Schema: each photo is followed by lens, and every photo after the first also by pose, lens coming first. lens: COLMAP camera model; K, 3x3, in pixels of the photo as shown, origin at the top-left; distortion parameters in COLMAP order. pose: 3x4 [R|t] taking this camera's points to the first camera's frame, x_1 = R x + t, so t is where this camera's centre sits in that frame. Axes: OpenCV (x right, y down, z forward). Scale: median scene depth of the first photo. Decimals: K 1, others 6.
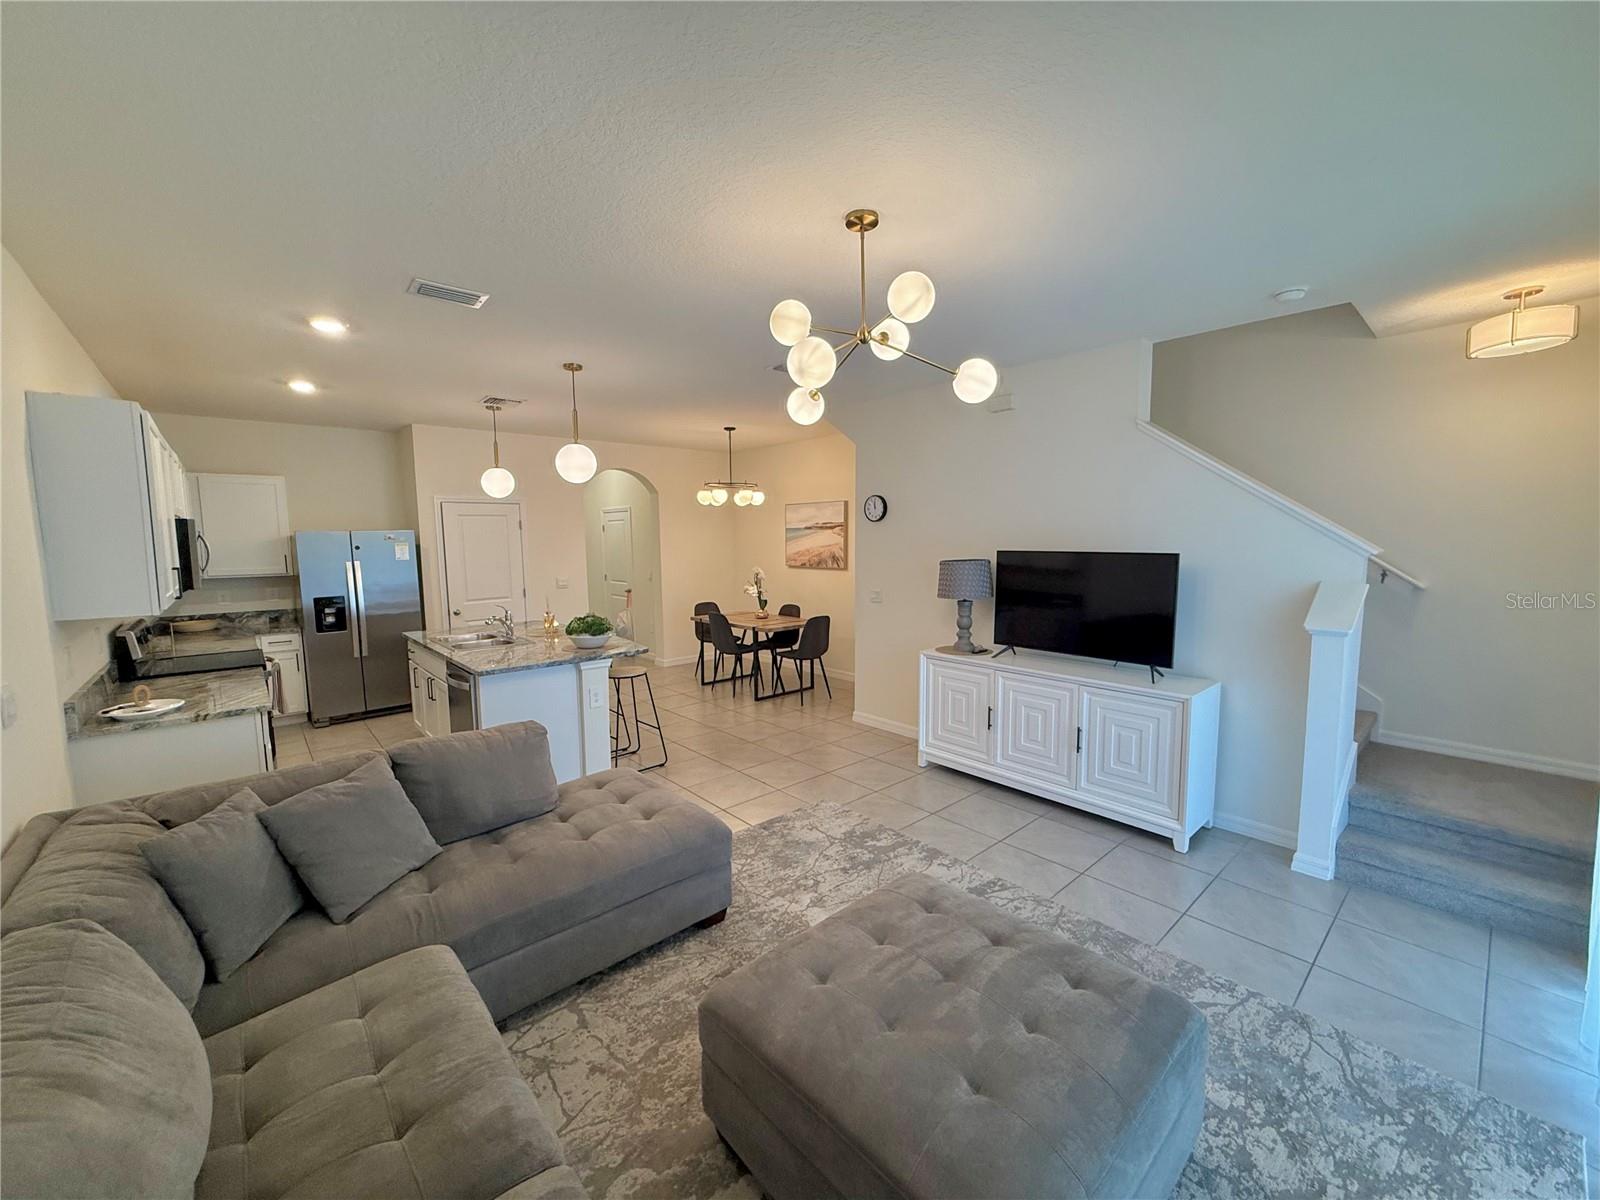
lens RADIAL K [[640.2, 0, 797.5], [0, 640.2, 601.5], [0, 0, 1]] dist [0.000701, 0.000023]
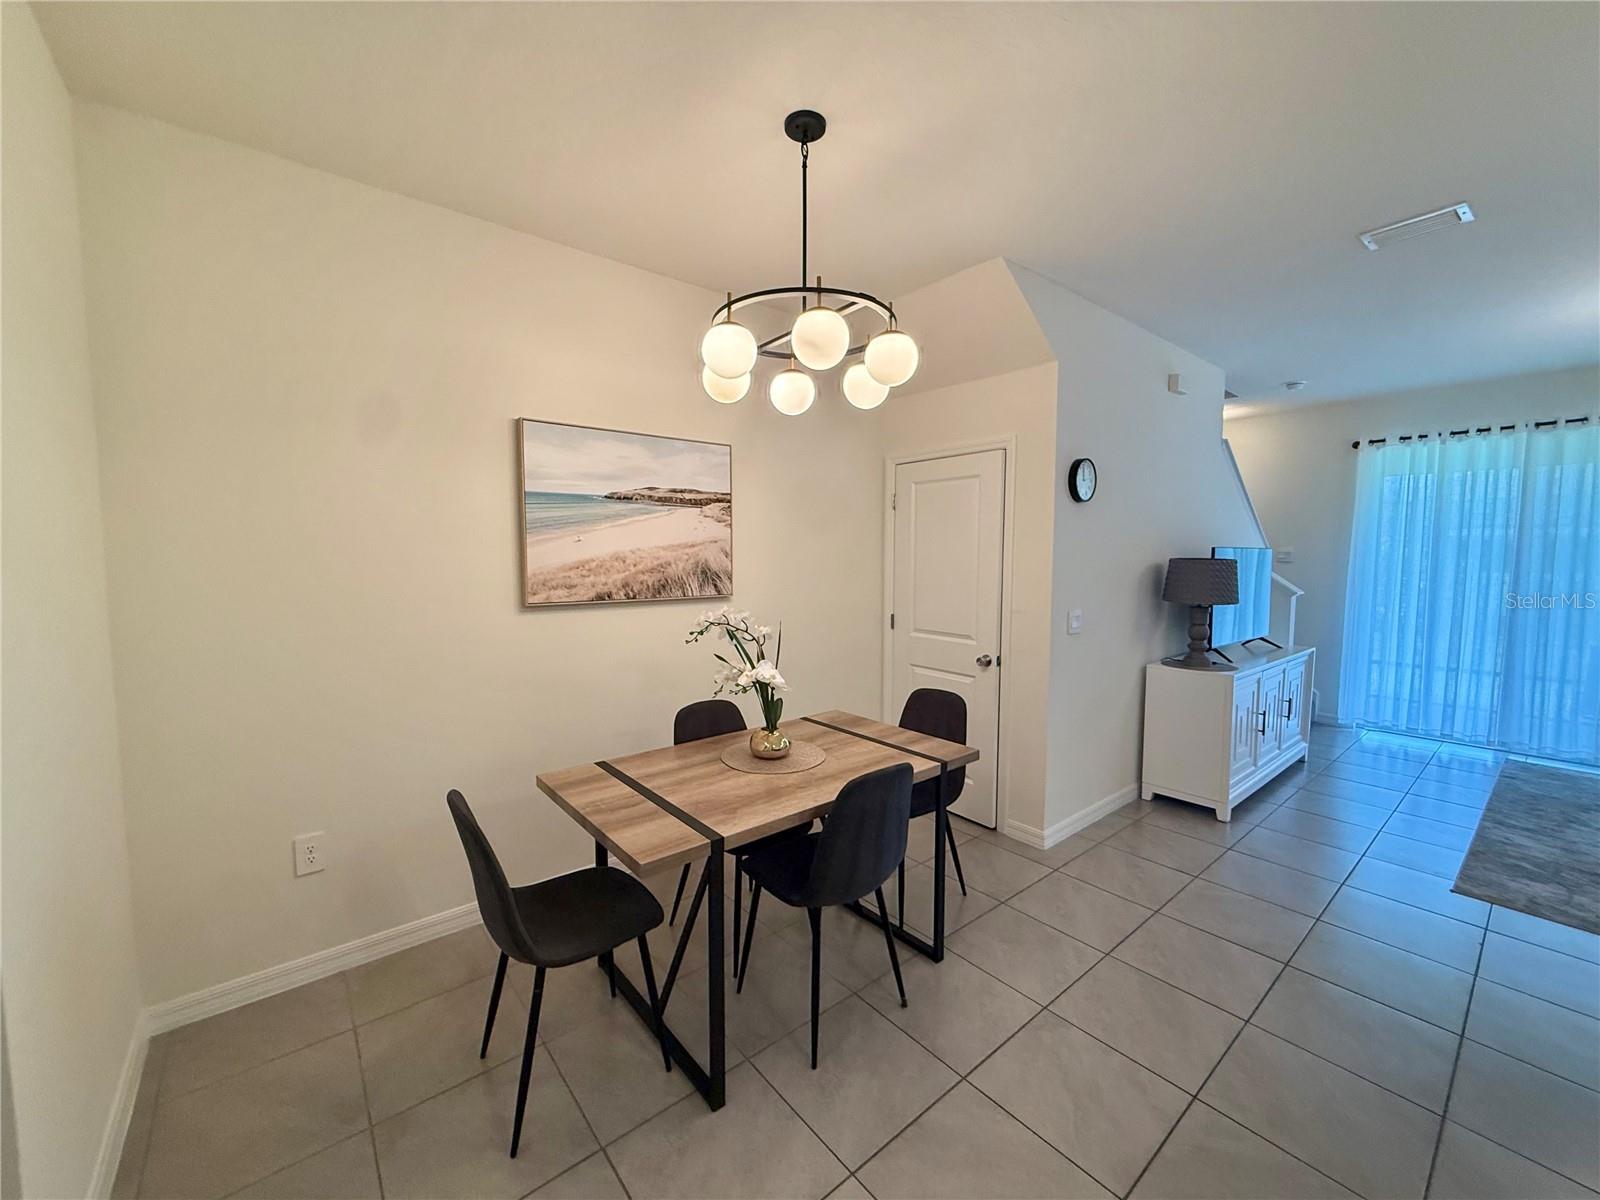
lens RADIAL K [[640.2, 0, 796.2], [0, 640.2, 595.3], [0, 0, 1]] dist [0.000701, 0.000023]
pose [[0.047664, -0.059848, 0.997069, -0.361034], [0.096631, 0.993798, 0.055033, -0.069856], [-0.994178, 0.093725, 0.053151, 0.896969]]
